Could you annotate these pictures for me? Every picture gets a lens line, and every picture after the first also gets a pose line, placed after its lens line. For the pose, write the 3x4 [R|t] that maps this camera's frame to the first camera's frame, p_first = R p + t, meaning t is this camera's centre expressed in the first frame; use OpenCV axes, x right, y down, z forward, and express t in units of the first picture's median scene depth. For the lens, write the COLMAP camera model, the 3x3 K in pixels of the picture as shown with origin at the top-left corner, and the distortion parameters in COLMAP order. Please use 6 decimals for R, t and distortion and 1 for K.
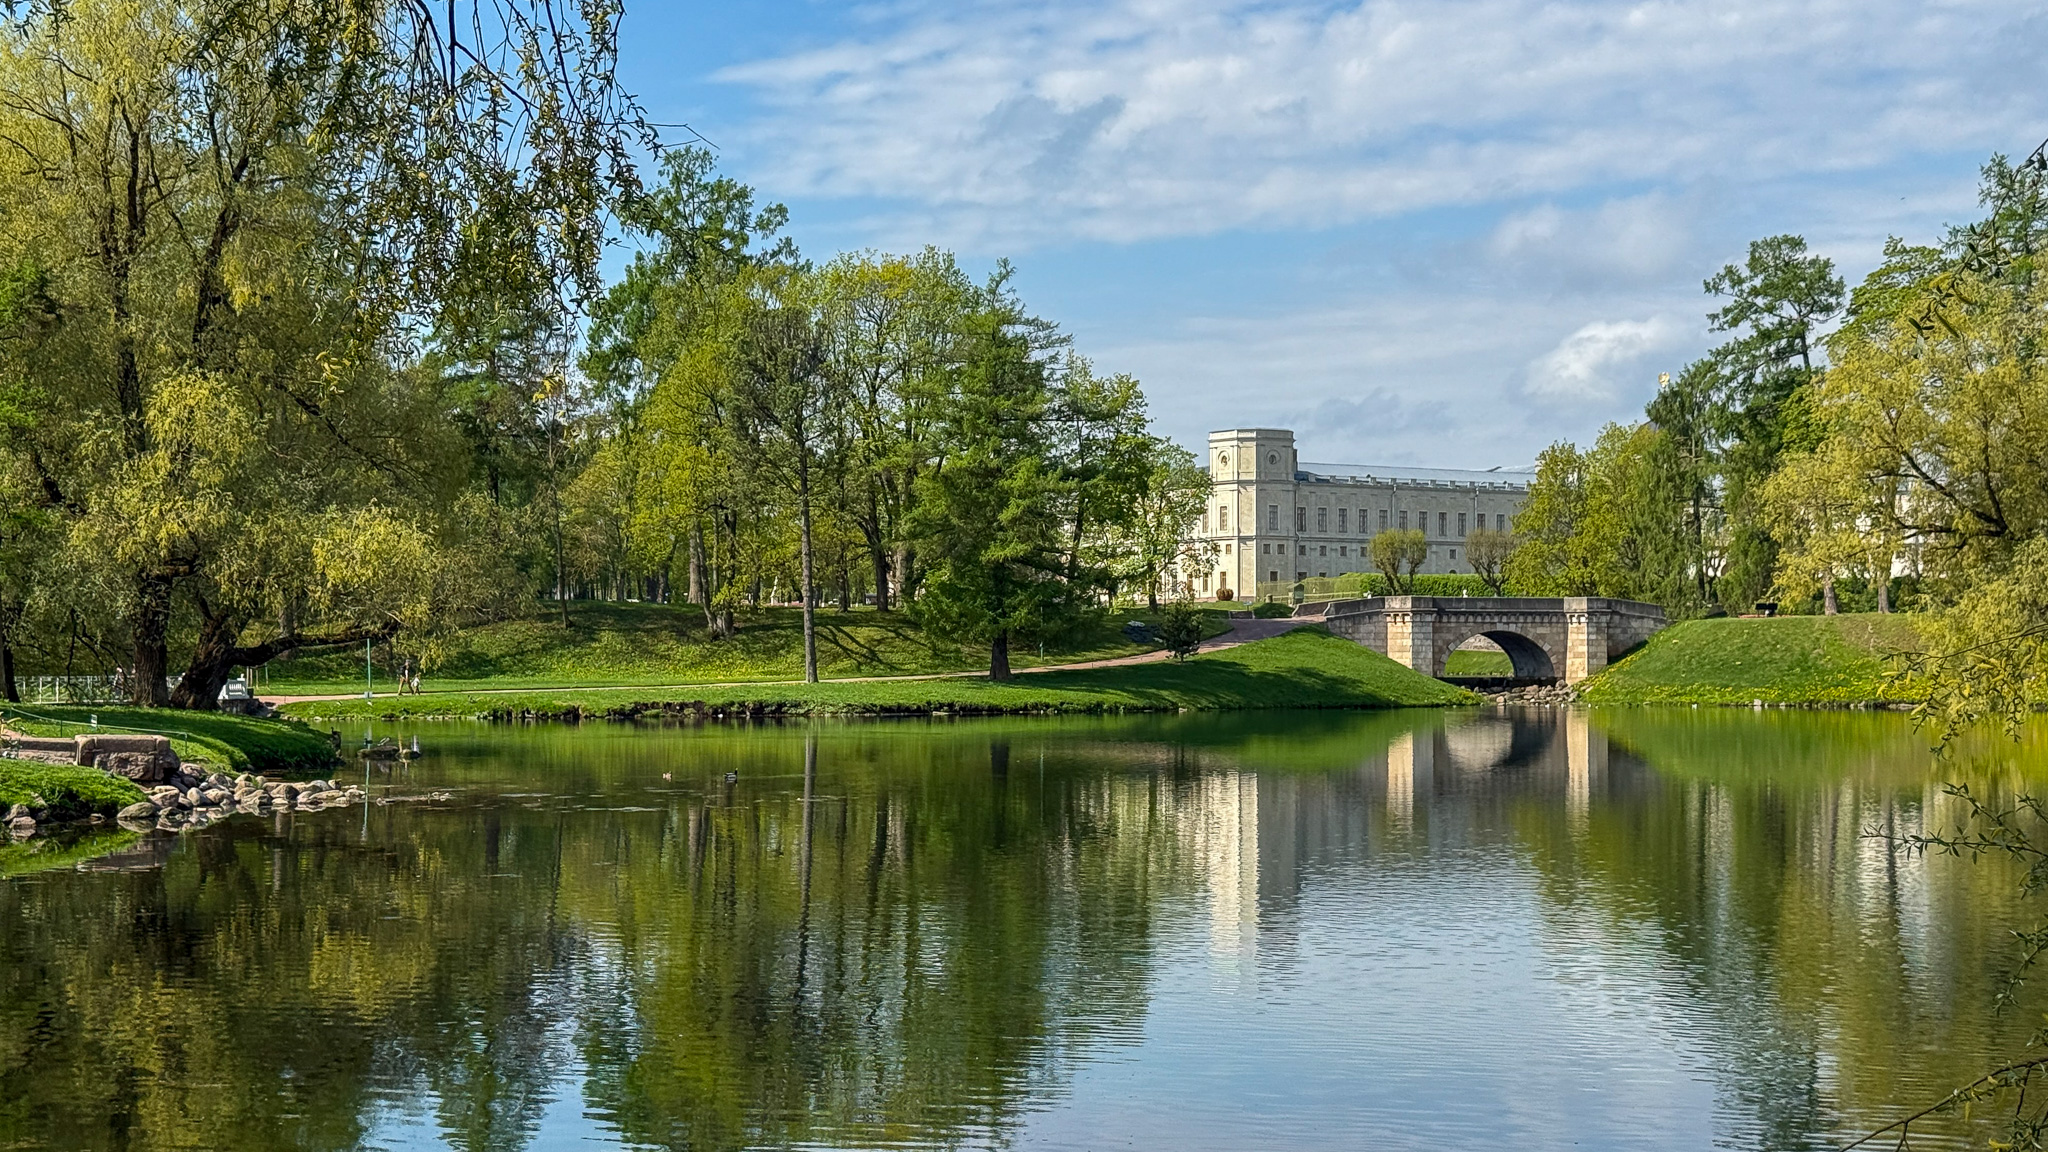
lens RADIAL K [[2874.9, 0, 1024.0], [0, 2874.9, 576.0], [0, 0, 1]] dist [0.099530, -0.027260]
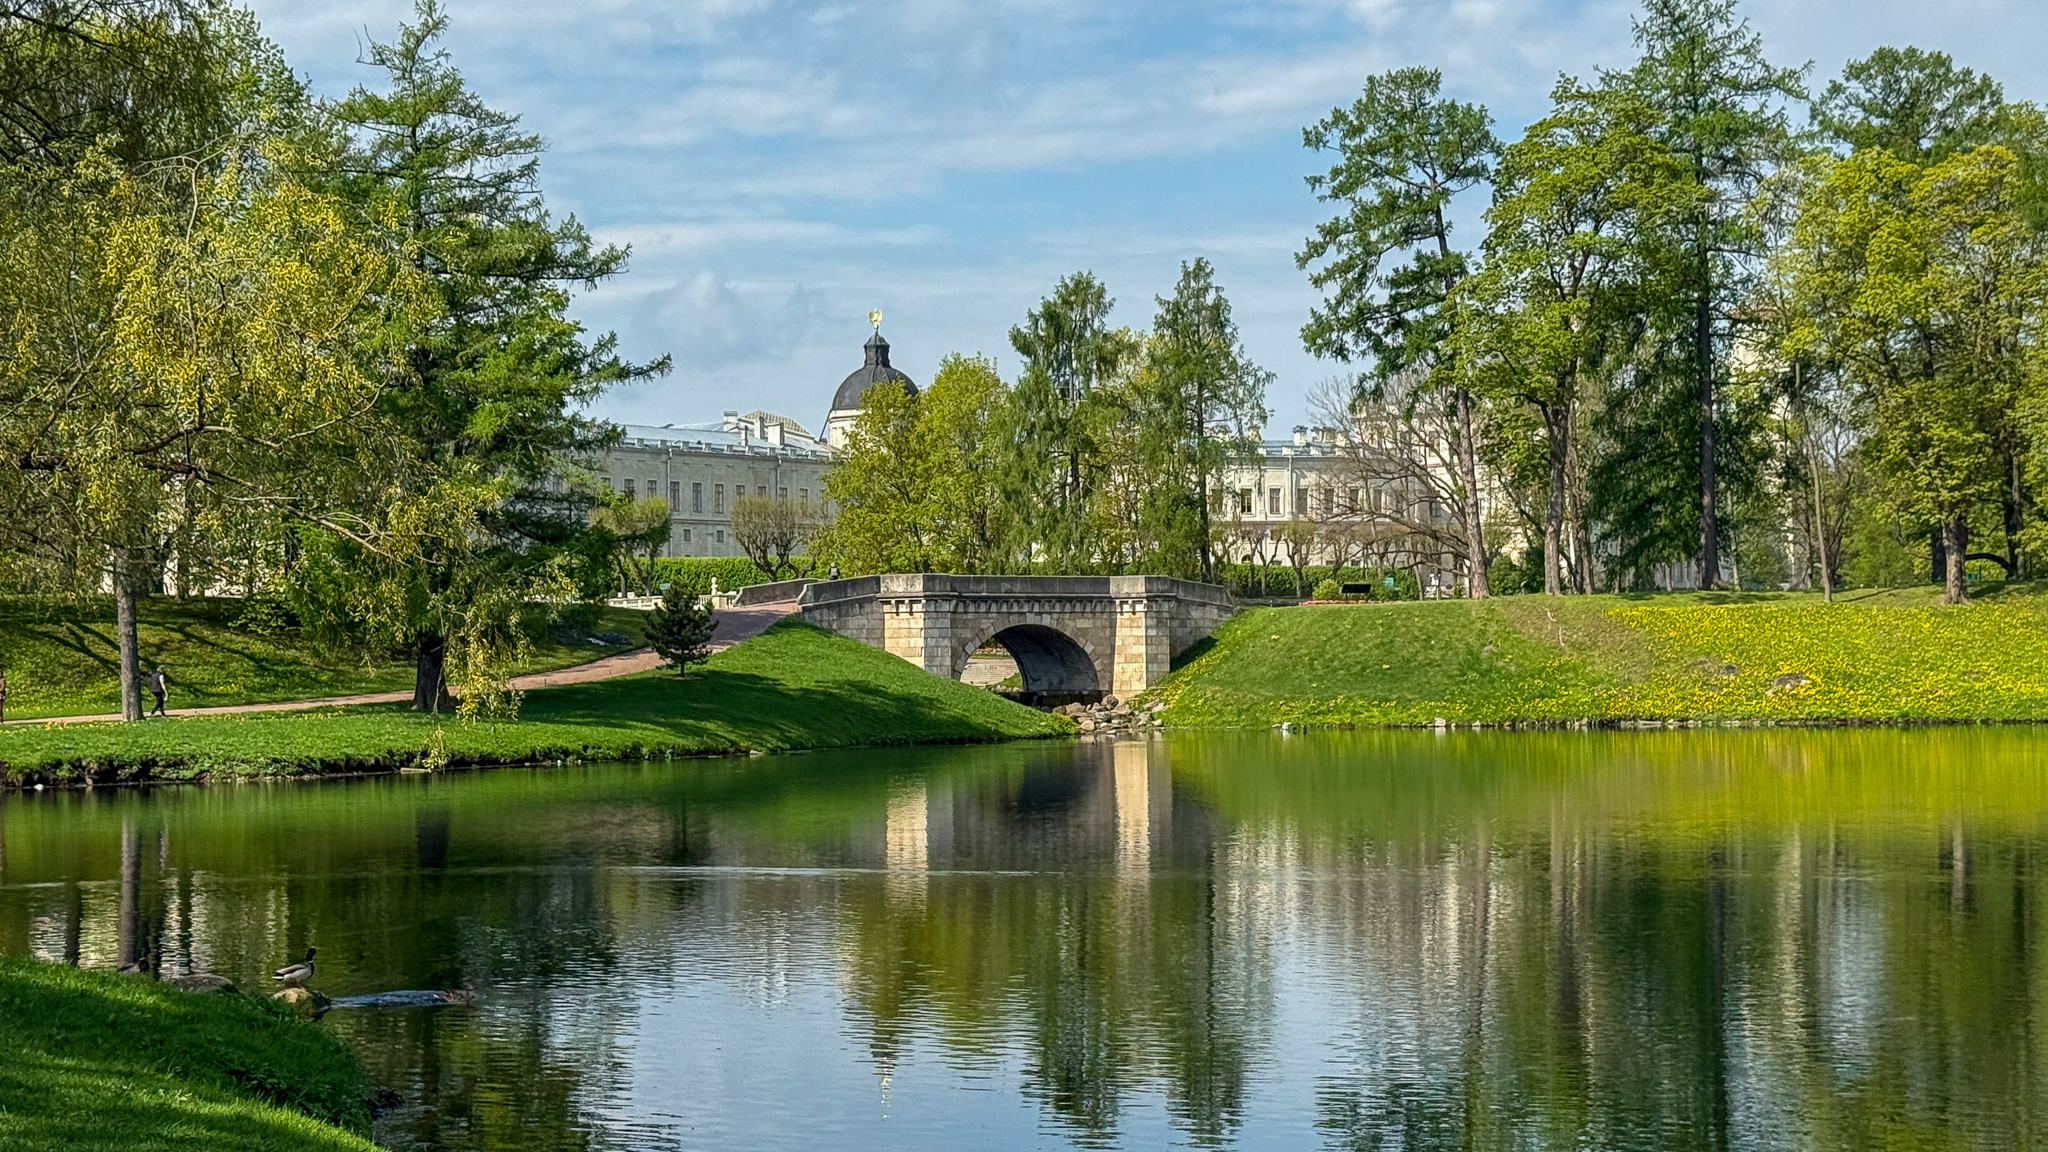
lens RADIAL K [[3242.7, 0, 1024.0], [0, 3242.7, 576.0], [0, 0, 1]] dist [0.142704, 0.003644]
pose [[0.936775, -0.001787, 0.349928, -0.119206], [0.001988, 0.999998, -0.000215, 0.008358], [-0.349927, 0.000897, 0.936777, 0.301569]]
